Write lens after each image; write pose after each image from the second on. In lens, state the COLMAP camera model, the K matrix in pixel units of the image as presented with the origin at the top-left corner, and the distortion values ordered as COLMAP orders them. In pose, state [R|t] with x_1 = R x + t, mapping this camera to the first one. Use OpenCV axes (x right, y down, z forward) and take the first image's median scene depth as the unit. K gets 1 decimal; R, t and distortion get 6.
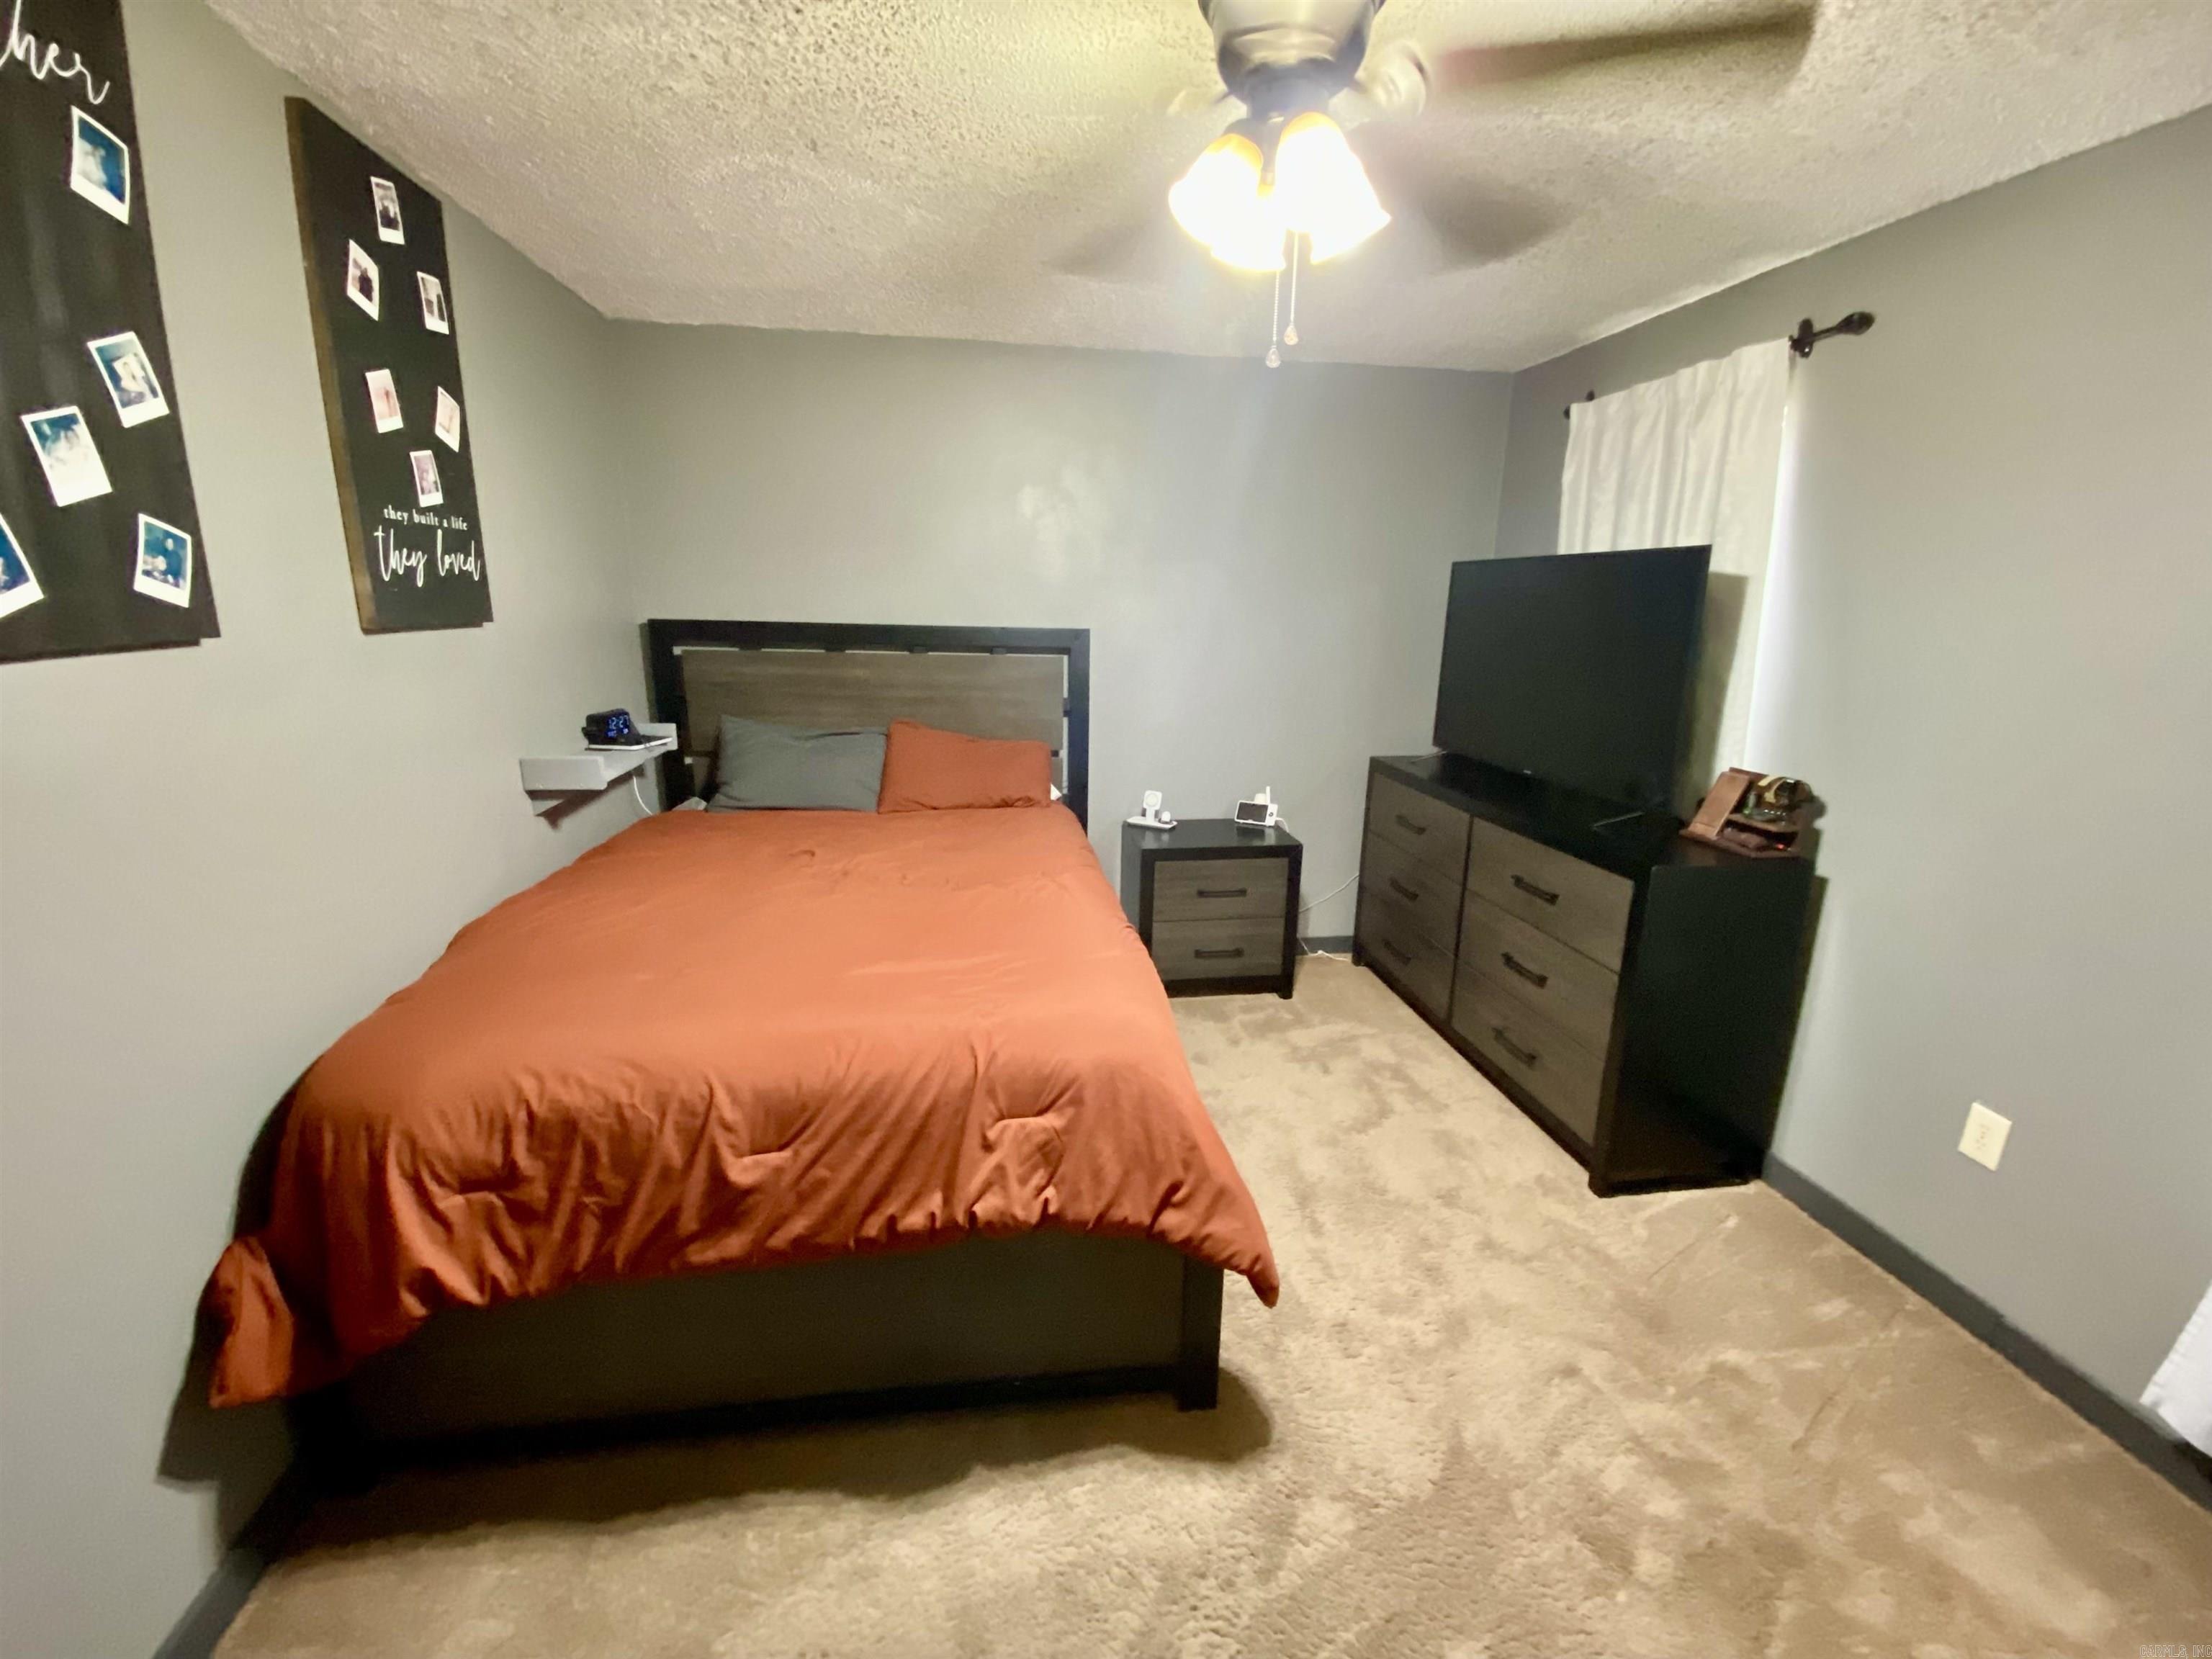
lens RADIAL K [[892.4, 0, 1108.8], [0, 892.4, 822.4], [0, 0, 1]] dist [0.015520, -0.017636]
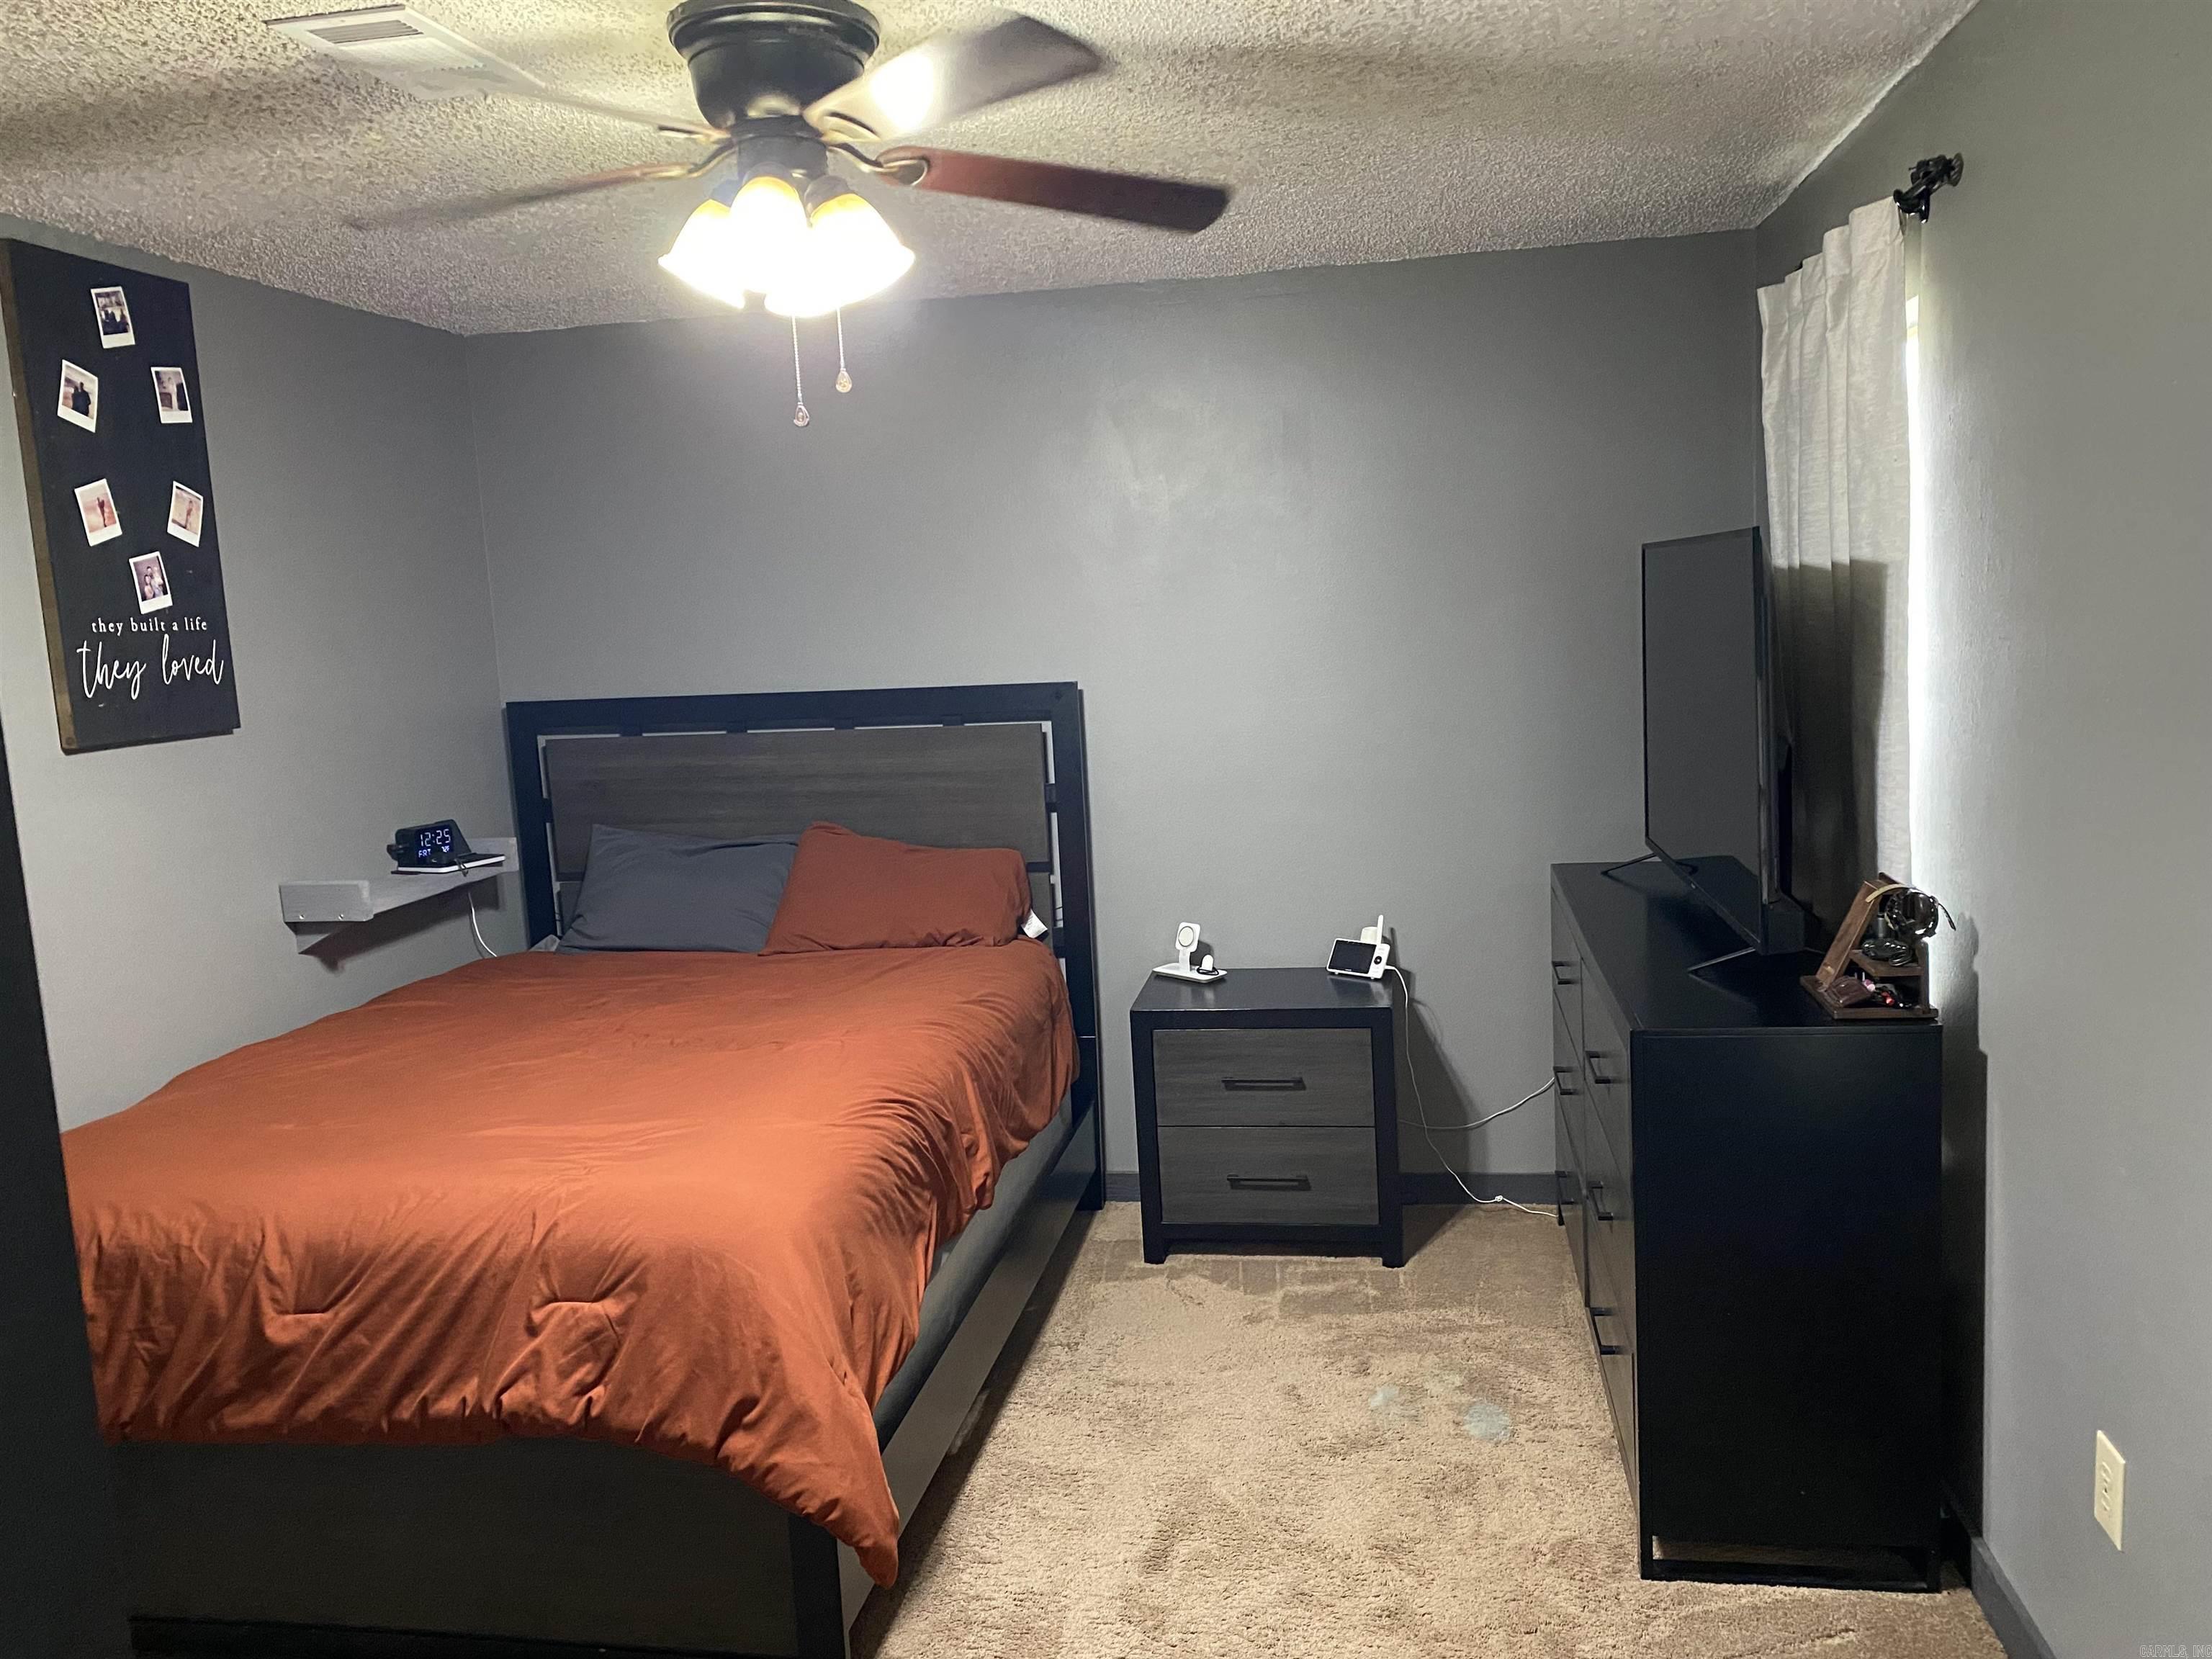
lens RADIAL K [[1691.2, 0, 1132.0], [0, 1691.2, 825.0], [0, 0, 1]] dist [0.003210, -0.011146]
pose [[0.950516, -0.024929, -0.309675, 0.814226], [-0.007739, 0.994566, -0.103816, 0.043406], [0.310581, 0.101075, 0.945158, -0.347646]]
